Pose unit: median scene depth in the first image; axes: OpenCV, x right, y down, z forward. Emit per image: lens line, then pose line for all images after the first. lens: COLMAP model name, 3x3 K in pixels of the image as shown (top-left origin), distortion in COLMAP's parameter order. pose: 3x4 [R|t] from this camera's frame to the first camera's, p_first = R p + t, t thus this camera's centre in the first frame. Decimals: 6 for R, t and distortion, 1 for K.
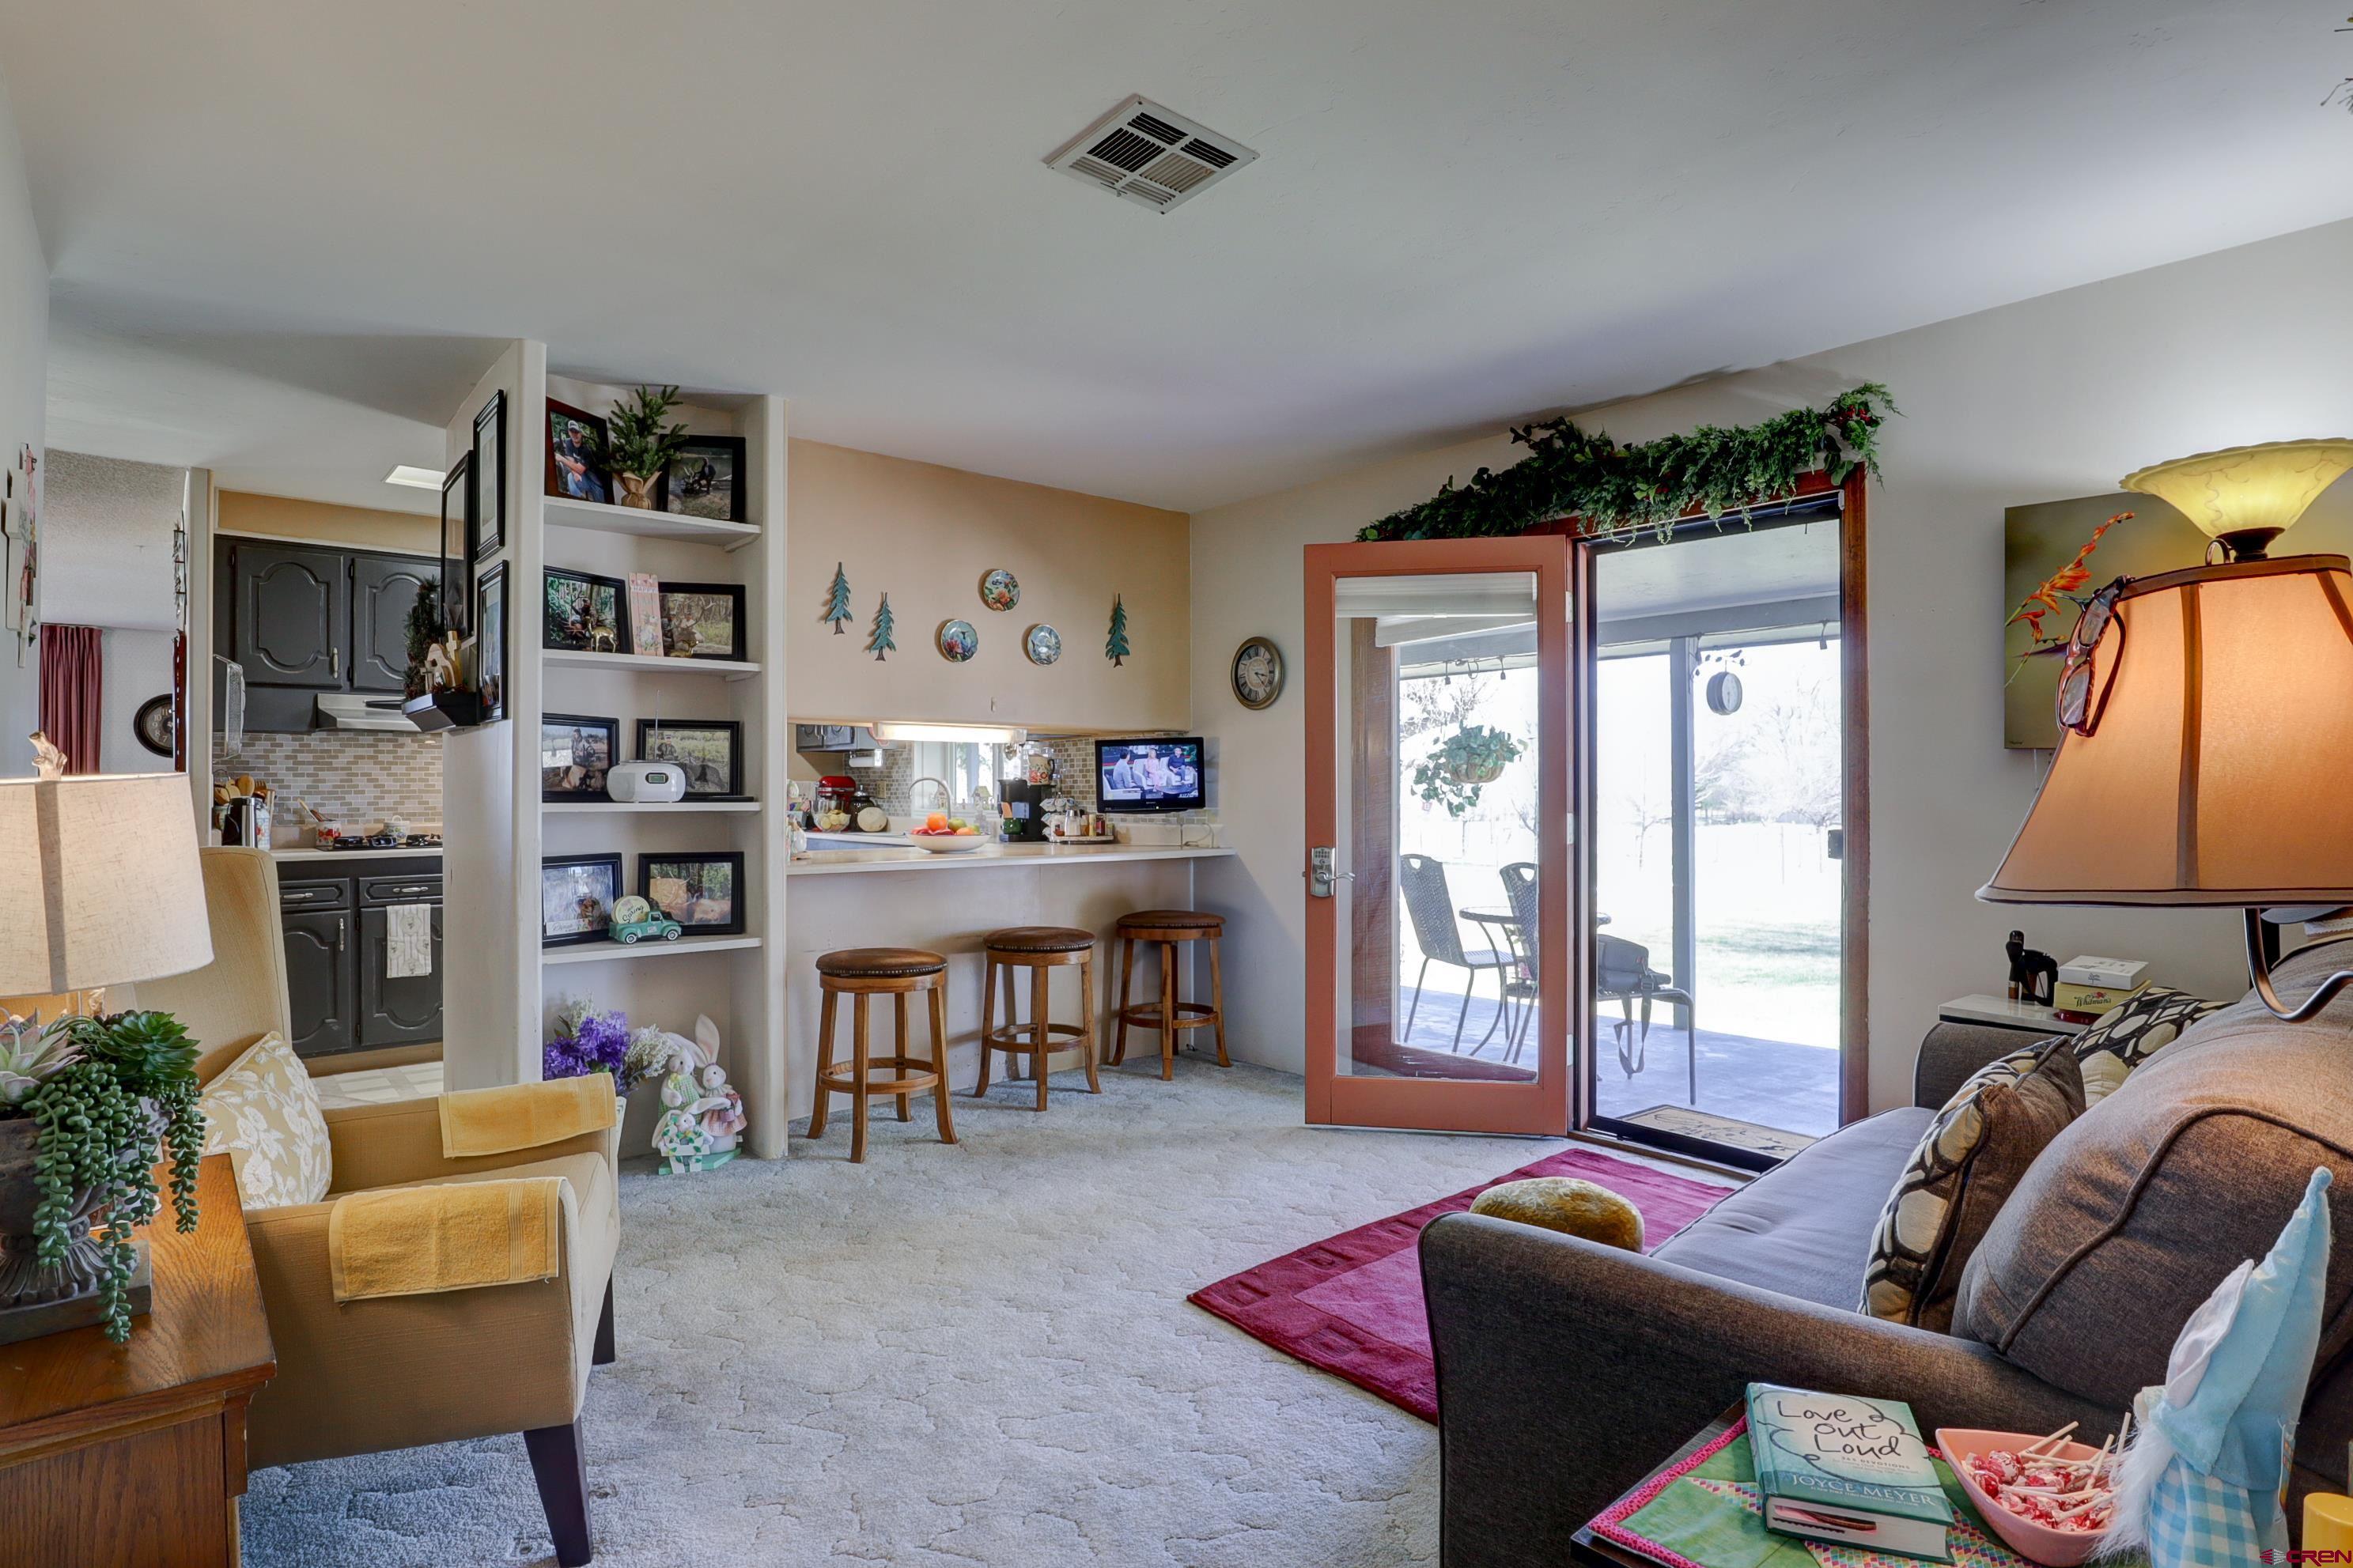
lens RADIAL K [[1209.0, 0, 1178.3], [0, 1209.0, 789.4], [0, 0, 1]] dist [0.001850, 0.000094]
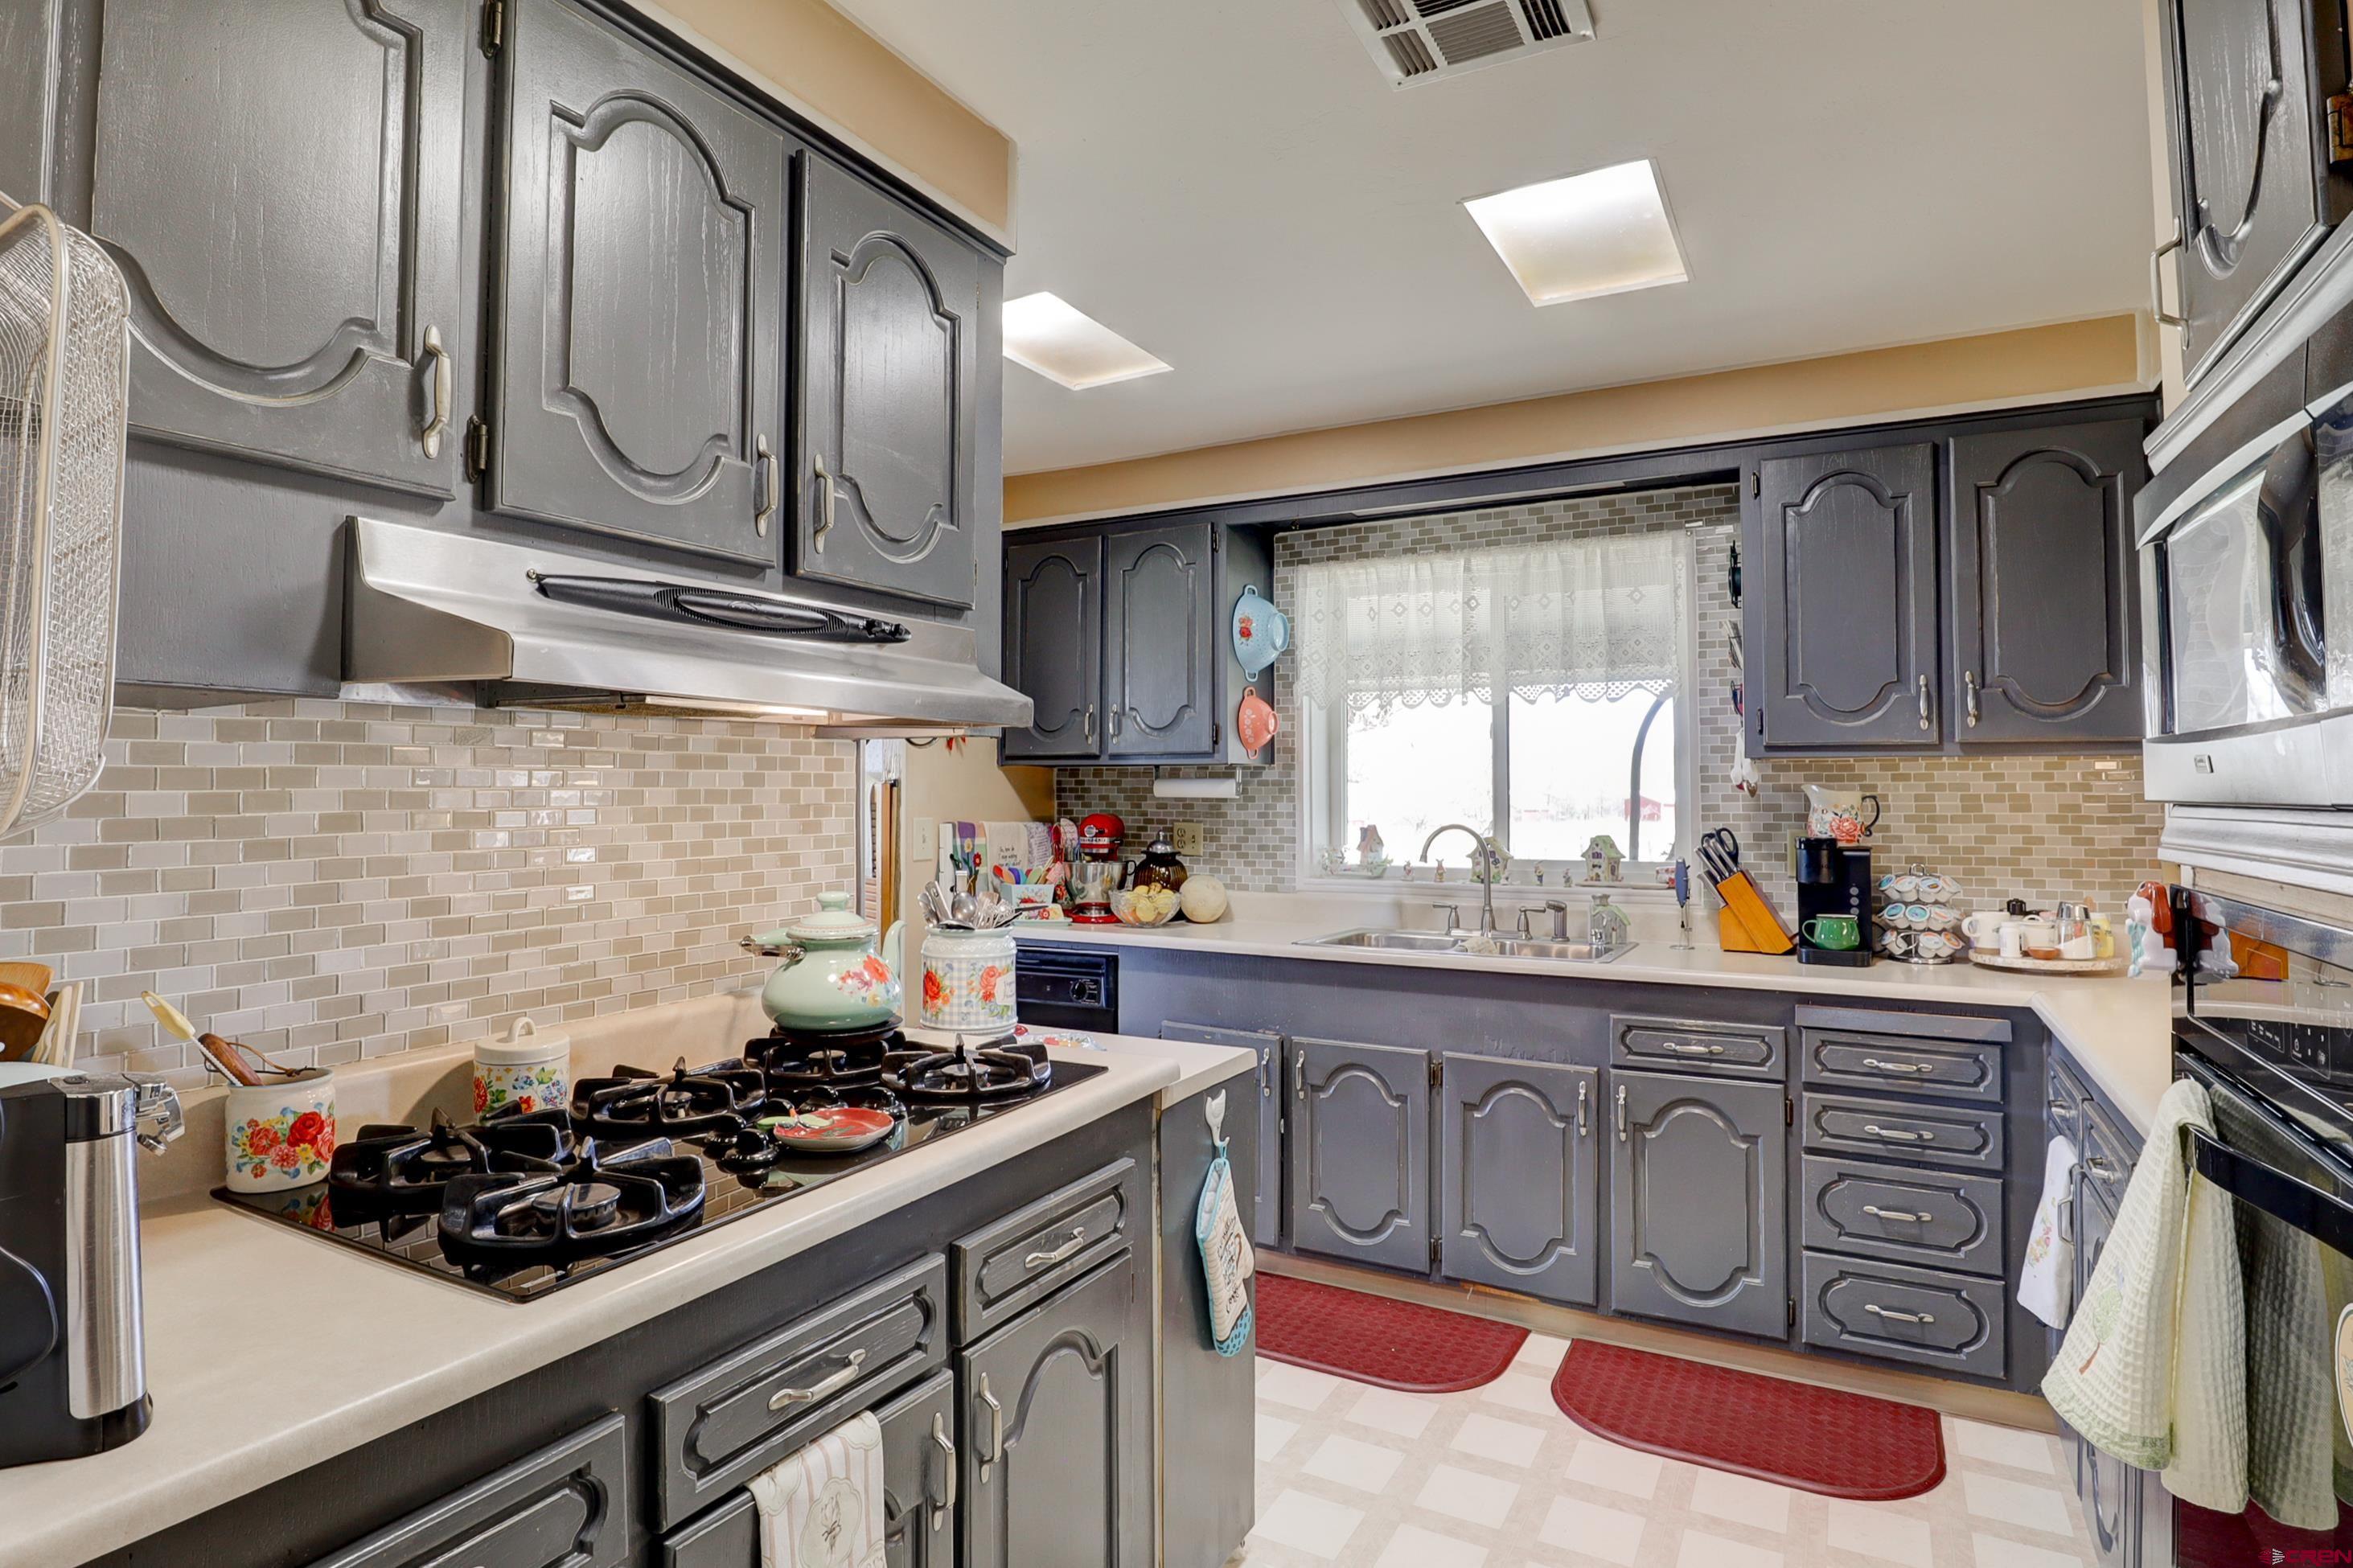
lens RADIAL K [[1209.1, 0, 1182.9], [0, 1209.1, 767.4], [0, 0, 1]] dist [0.001850, 0.000094]
pose [[0.942763, 0.007048, 0.333390, -0.612008], [0.000732, 0.999730, -0.023204, -0.028198], [-0.333464, 0.022120, 0.942503, 0.712148]]
